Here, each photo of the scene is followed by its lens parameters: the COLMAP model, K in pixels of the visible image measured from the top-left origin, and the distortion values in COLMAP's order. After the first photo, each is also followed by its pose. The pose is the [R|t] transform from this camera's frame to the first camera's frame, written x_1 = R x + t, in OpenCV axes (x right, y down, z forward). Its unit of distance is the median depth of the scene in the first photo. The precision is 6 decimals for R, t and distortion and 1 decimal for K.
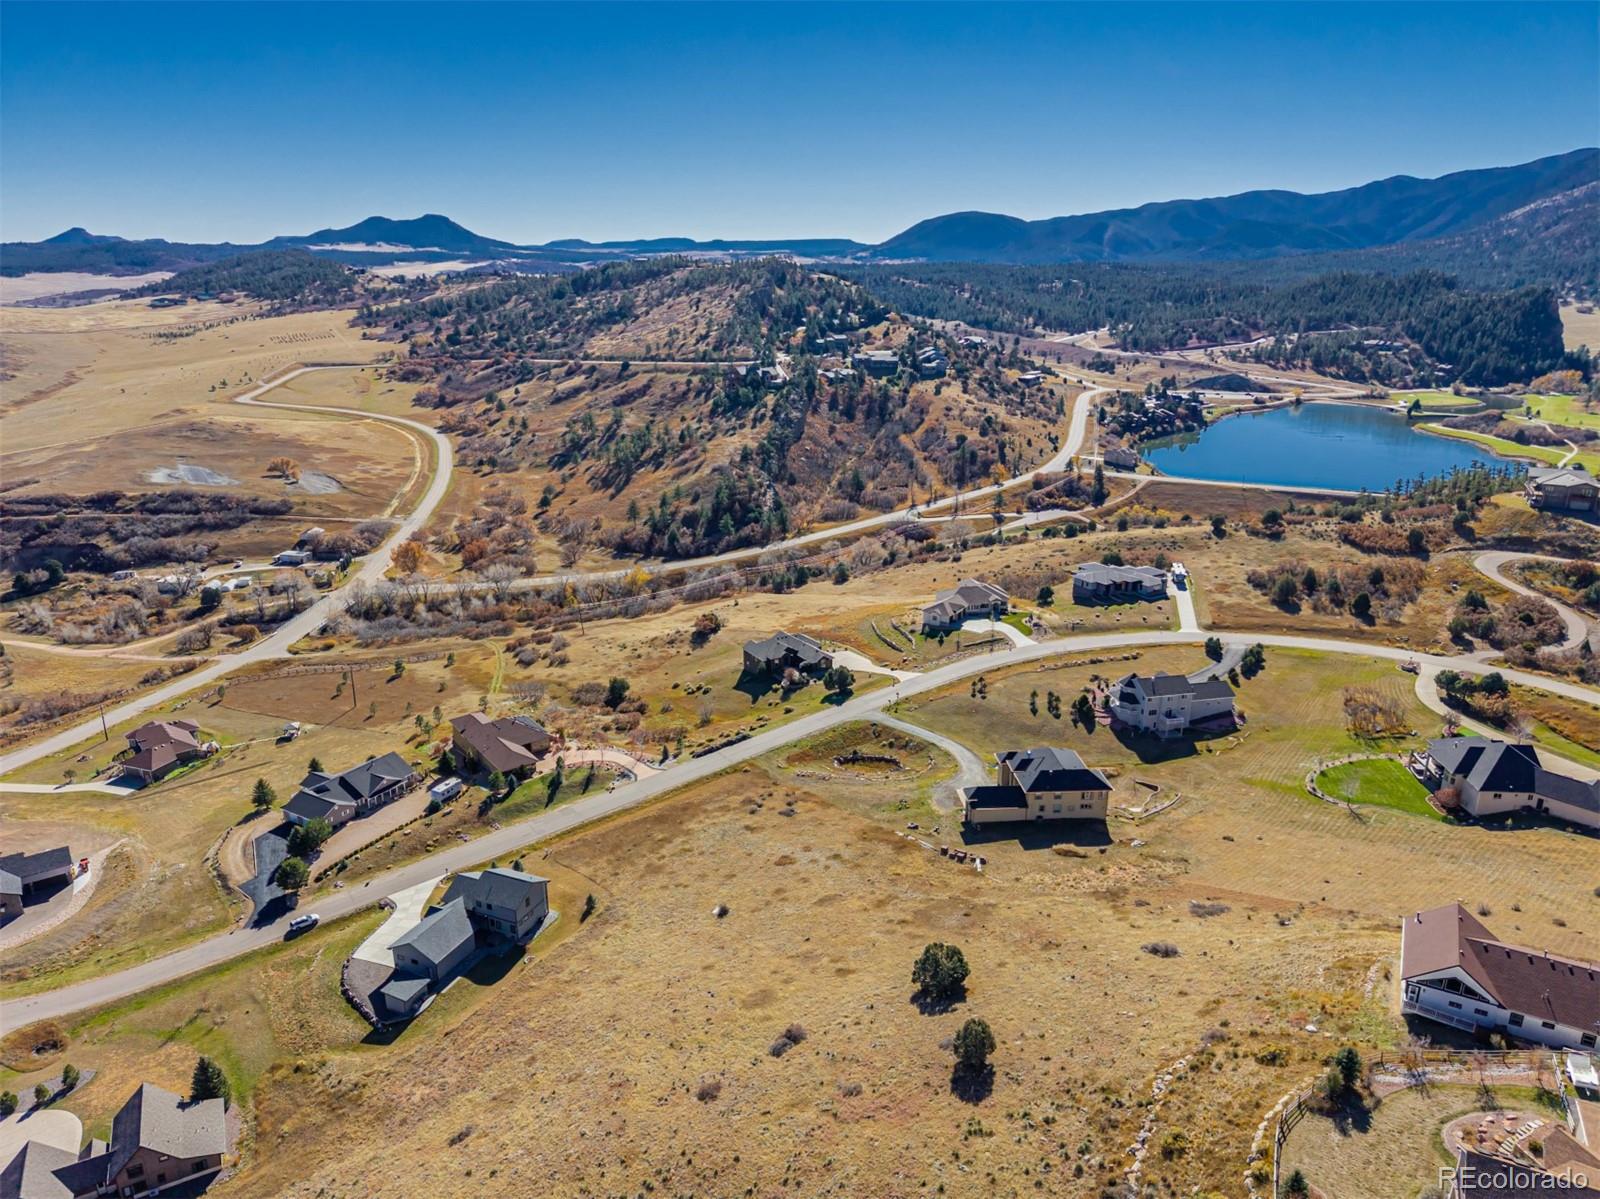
lens RADIAL K [[1057.0, 0, 805.9], [0, 1057.0, 619.8], [0, 0, 1]] dist [0.054732, -0.066025]
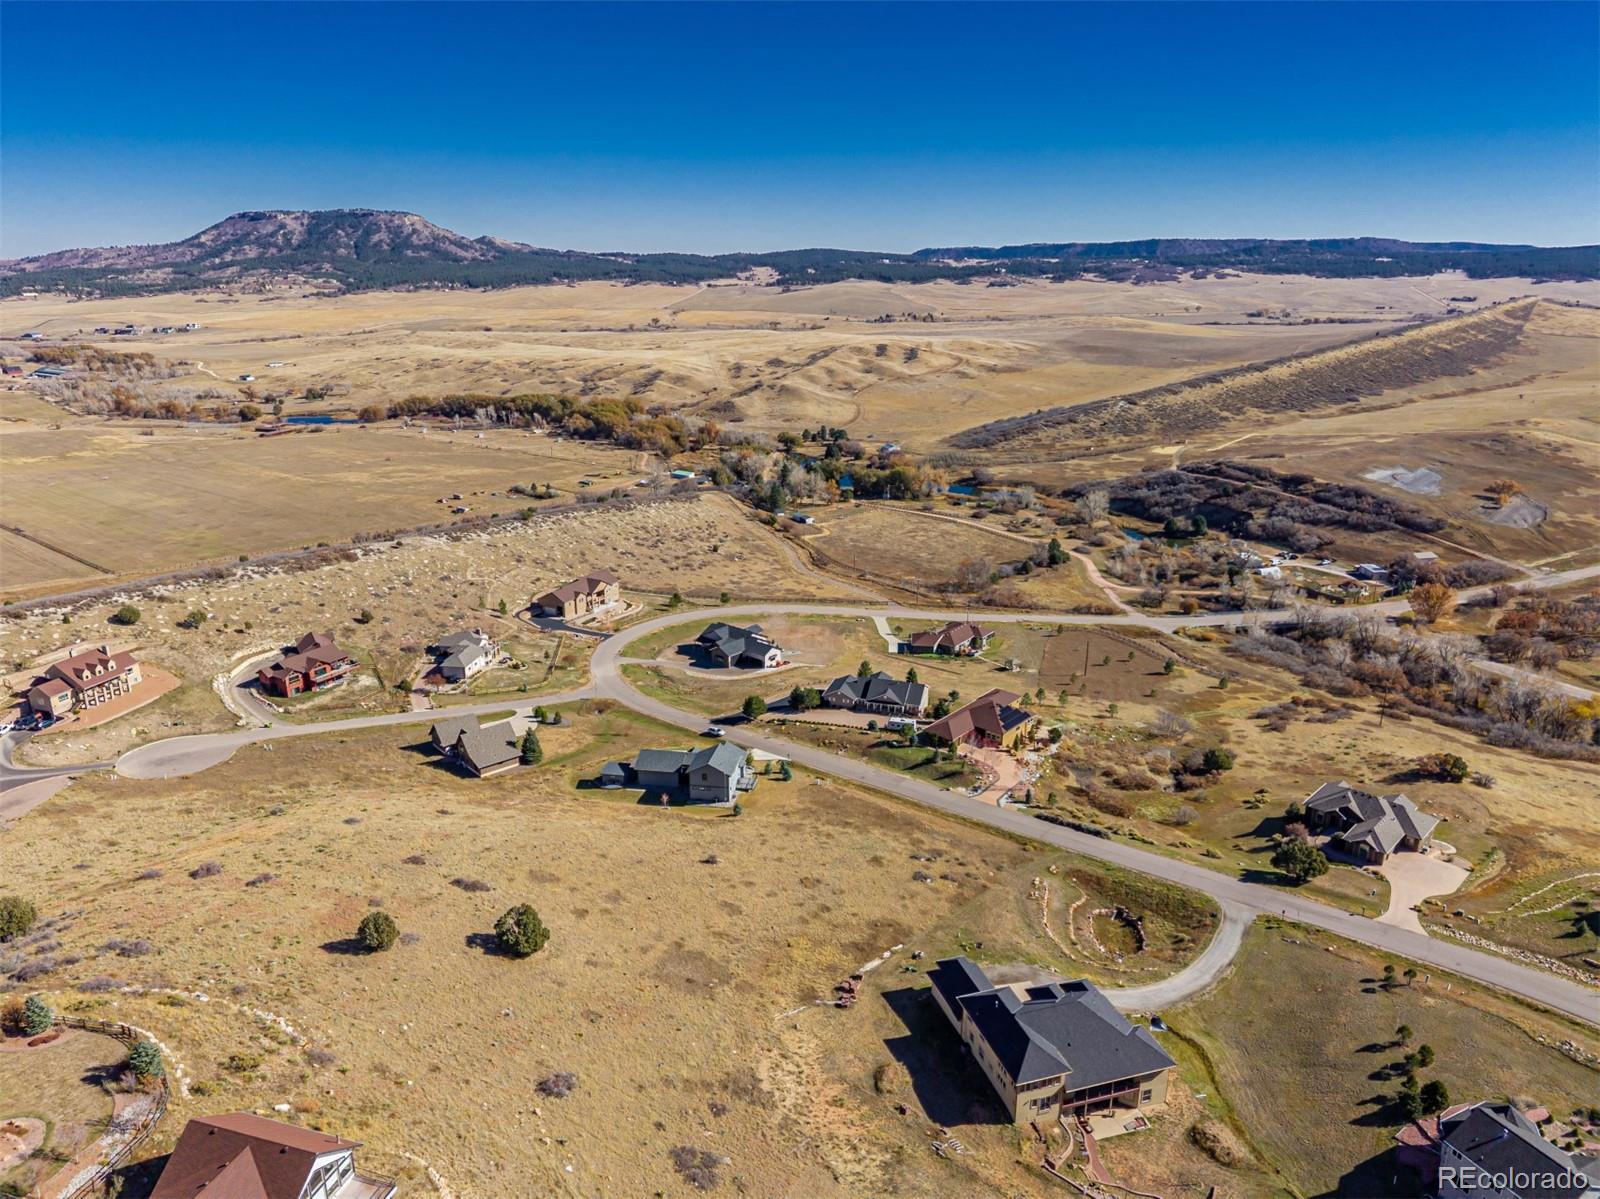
lens RADIAL K [[1063.9, 0, 803.2], [0, 1063.9, 603.0], [0, 0, 1]] dist [0.050693, -0.067428]
pose [[0.216719, 0.293090, -0.931199, 0.272157], [-0.310952, 0.924911, 0.218743, -0.073147], [0.925387, 0.242152, 0.291583, 0.218751]]
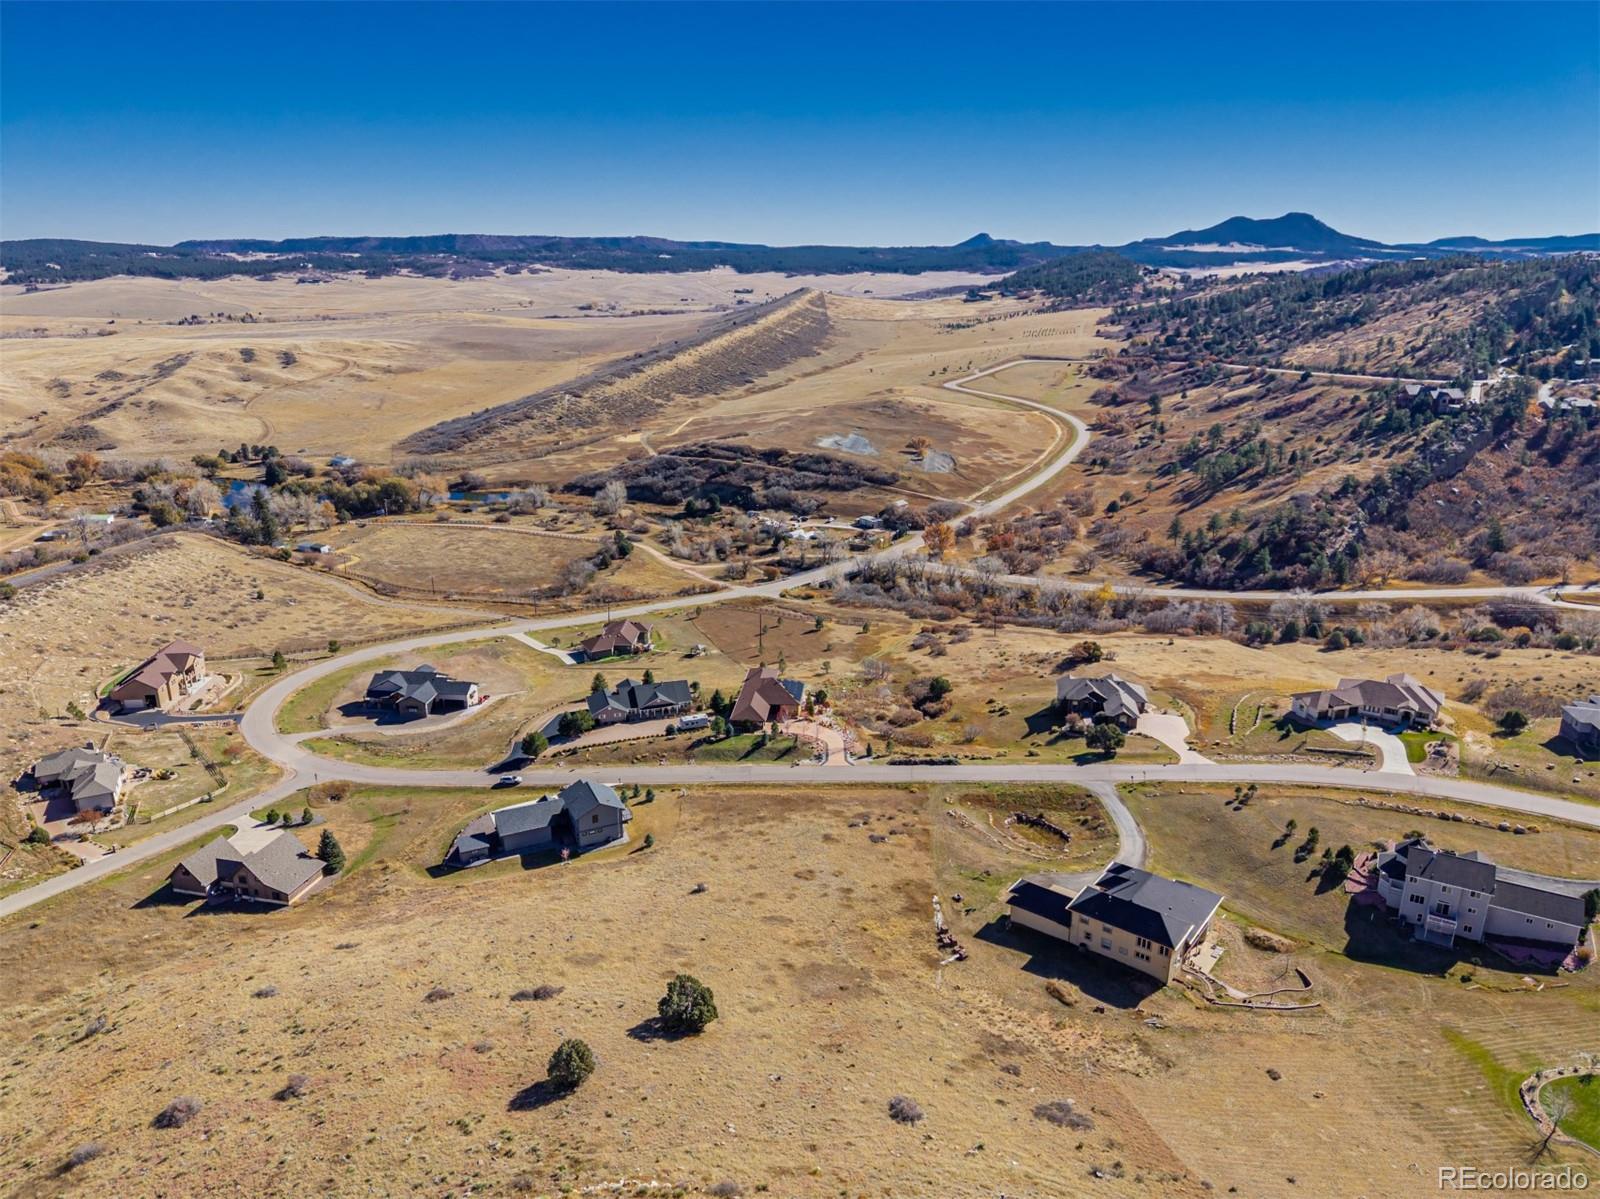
lens RADIAL K [[1063.9, 0, 803.2], [0, 1063.9, 603.0], [0, 0, 1]] dist [0.050693, -0.067428]
pose [[0.739951, 0.205057, -0.640644, 0.187476], [-0.215251, 0.974505, 0.063302, -0.026260], [0.637291, 0.091059, 0.765224, 0.075497]]
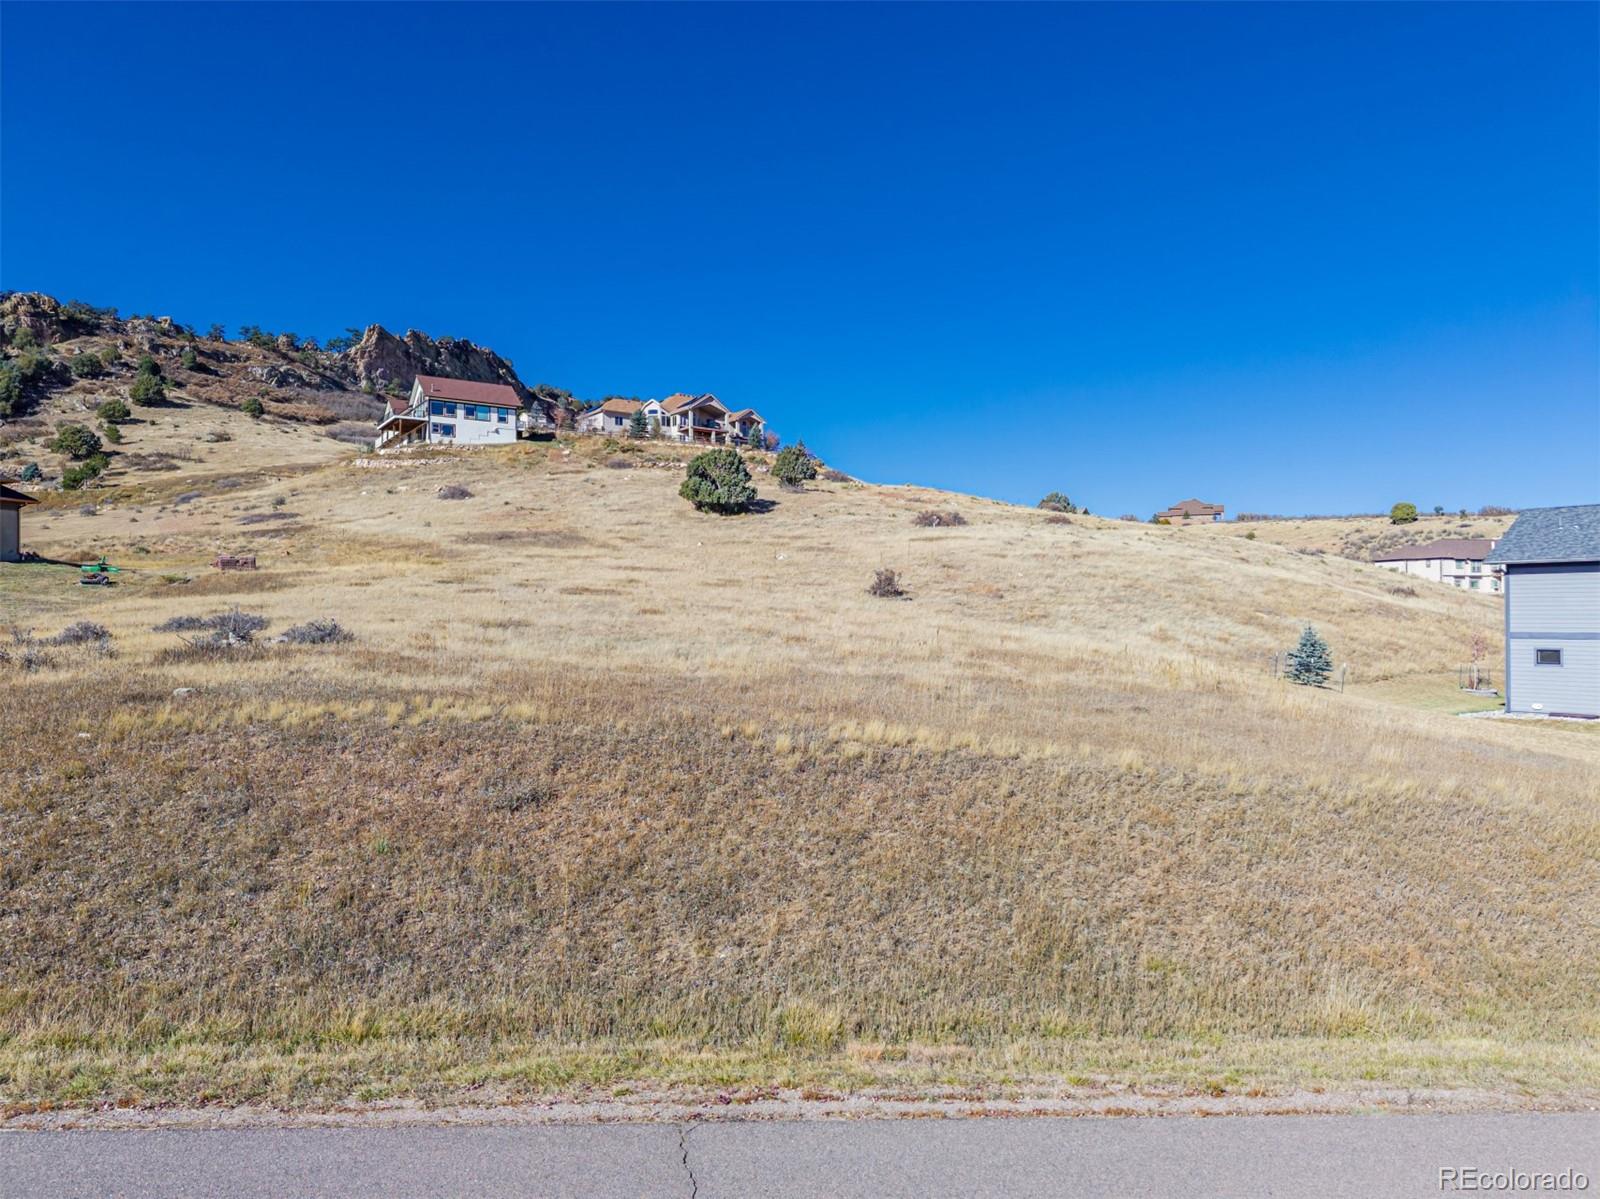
lens RADIAL K [[1072.0, 0, 802.6], [0, 1072.0, 603.5], [0, 0, 1]] dist [0.020084, -0.017895]
pose [[-0.883587, 0.002933, 0.468258, -0.070466], [0.147831, 0.950588, 0.272998, 0.053294], [-0.444320, 0.310441, -0.840361, 0.412077]]
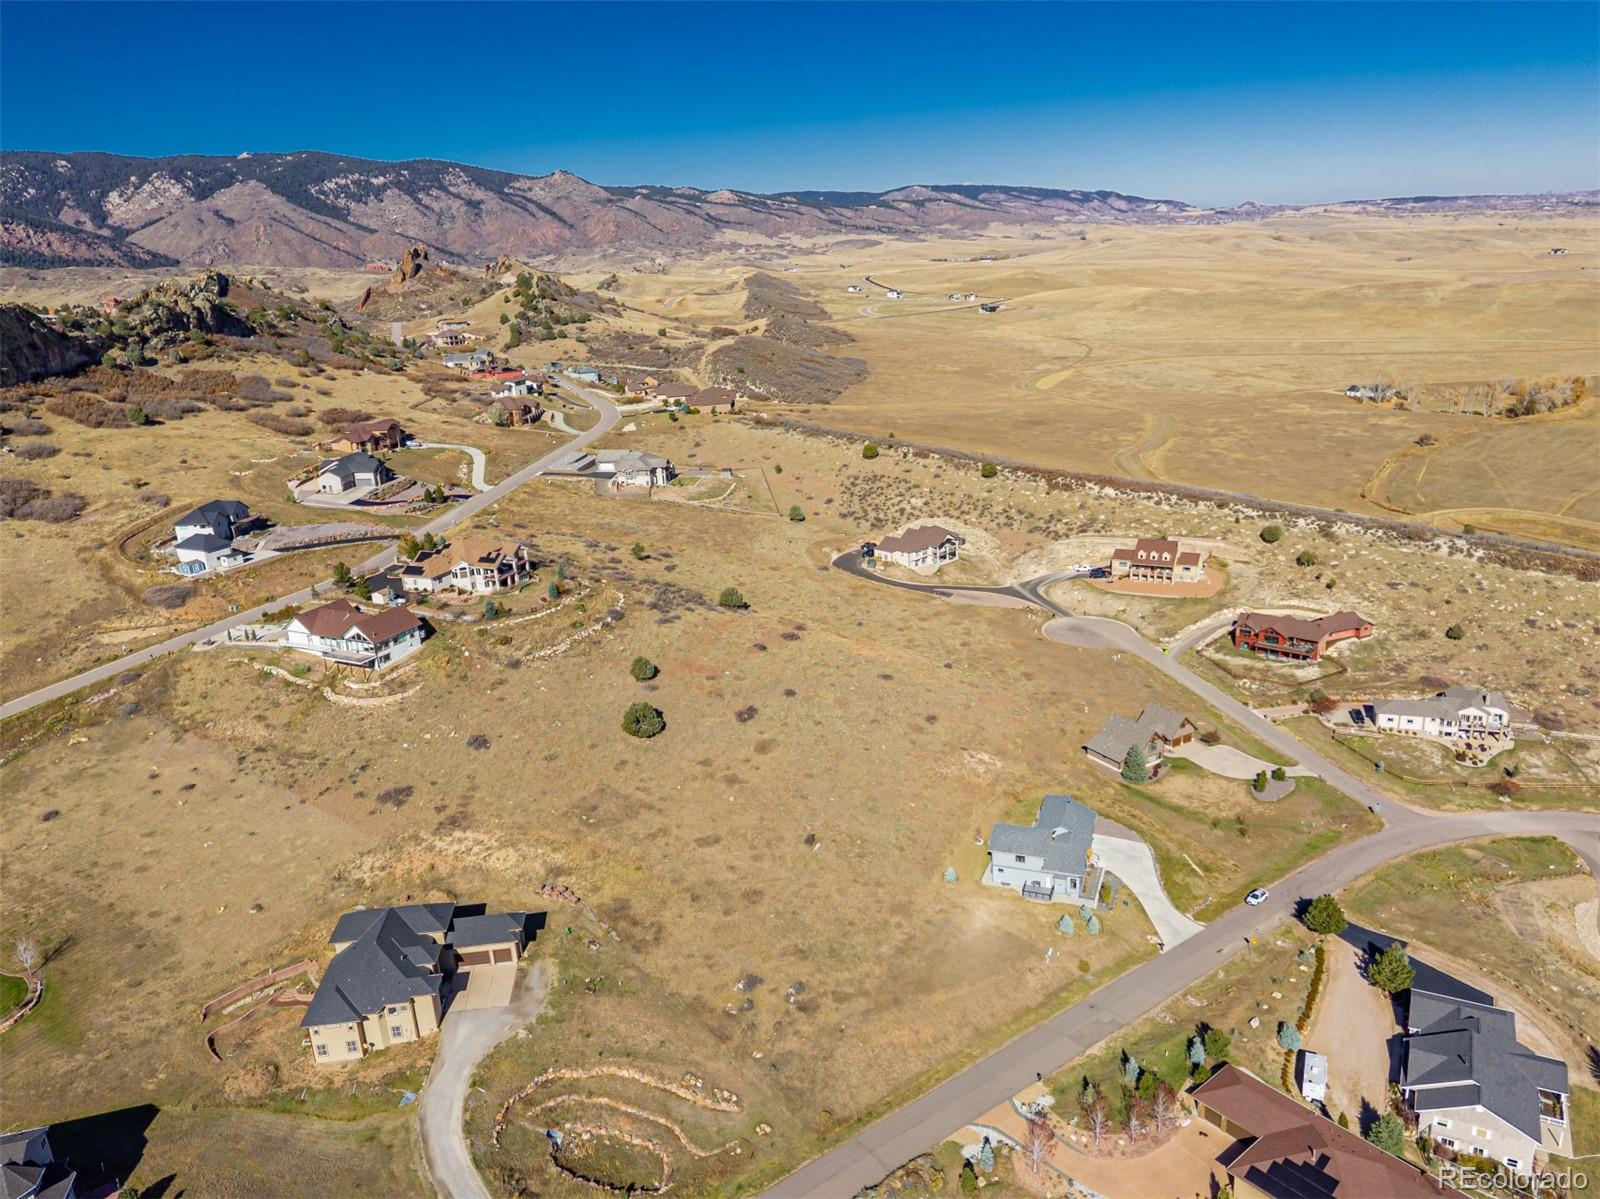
lens RADIAL K [[1146.2, 0, 803.3], [0, 1146.2, 617.1], [0, 0, 1]] dist [0.046419, -0.064772]
pose [[-0.998045, 0.061125, -0.013005, -0.022029], [0.040755, 0.794387, 0.606043, -0.188452], [0.047376, 0.604328, -0.795326, 0.553112]]
